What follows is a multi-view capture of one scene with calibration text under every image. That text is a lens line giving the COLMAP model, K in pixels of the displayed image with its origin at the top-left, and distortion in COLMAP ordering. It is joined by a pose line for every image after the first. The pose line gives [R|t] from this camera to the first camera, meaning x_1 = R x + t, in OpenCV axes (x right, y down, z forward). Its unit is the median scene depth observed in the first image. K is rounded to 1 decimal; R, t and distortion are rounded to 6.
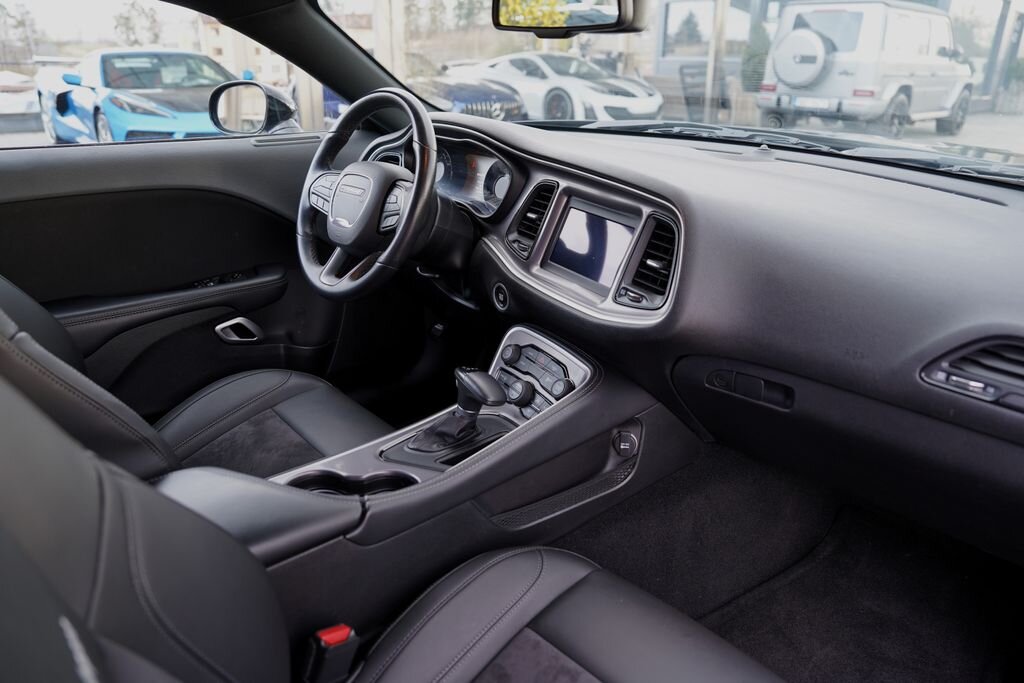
lens RADIAL K [[716.0, 0, 512.0], [0, 716.0, 341.5], [0, 0, 1]] dist [-0.117591, 0.082064]
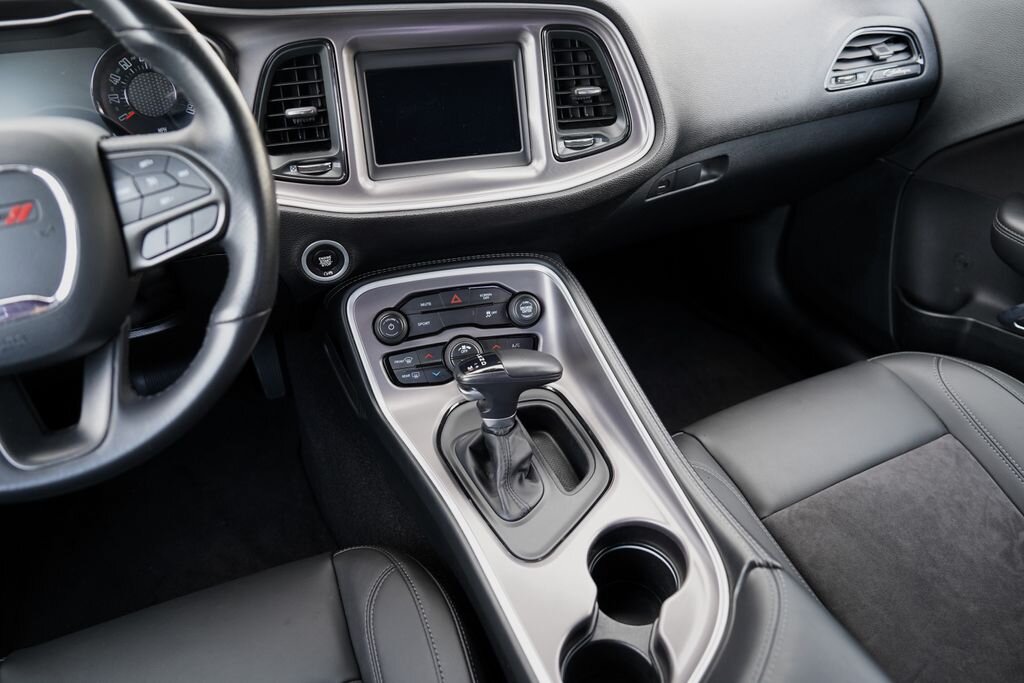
lens RADIAL K [[716.0, 0, 512.0], [0, 716.0, 341.5], [0, 0, 1]] dist [-0.117591, 0.082064]
pose [[0.306180, -0.592970, 0.744742, -0.448143], [0.378877, 0.793589, 0.476097, -0.231711], [-0.873330, 0.136394, 0.467644, 0.603133]]
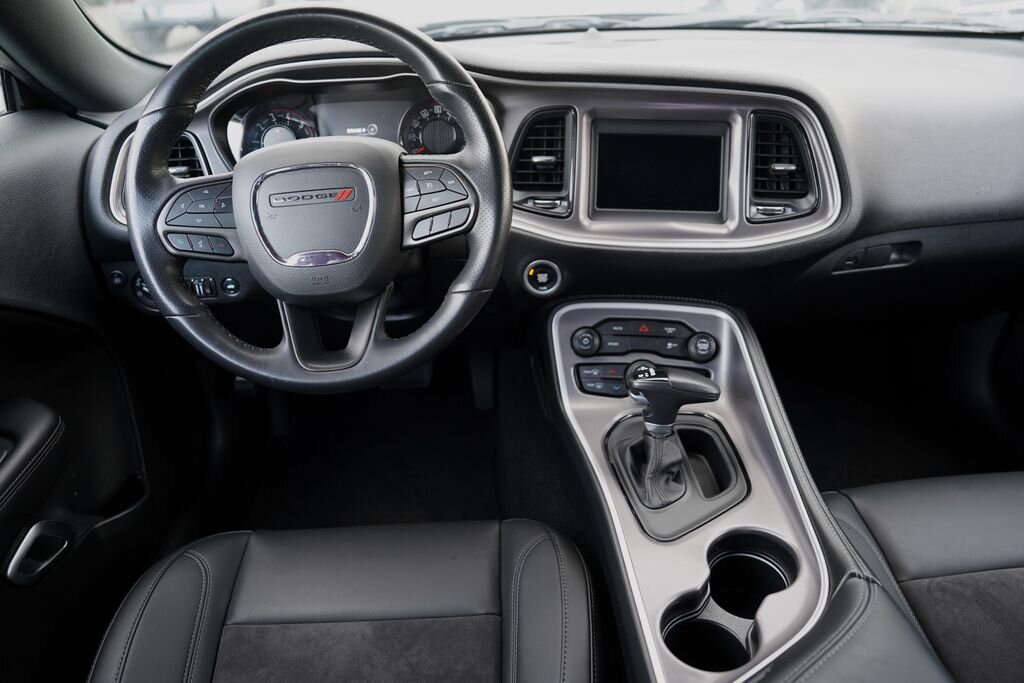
lens RADIAL K [[716.0, 0, 512.0], [0, 716.0, 341.5], [0, 0, 1]] dist [-0.117591, 0.082064]
pose [[0.615621, -0.421721, 0.665704, -0.556408], [0.341138, 0.904118, 0.257283, -0.204044], [-0.710377, 0.068708, 0.700460, 0.514033]]
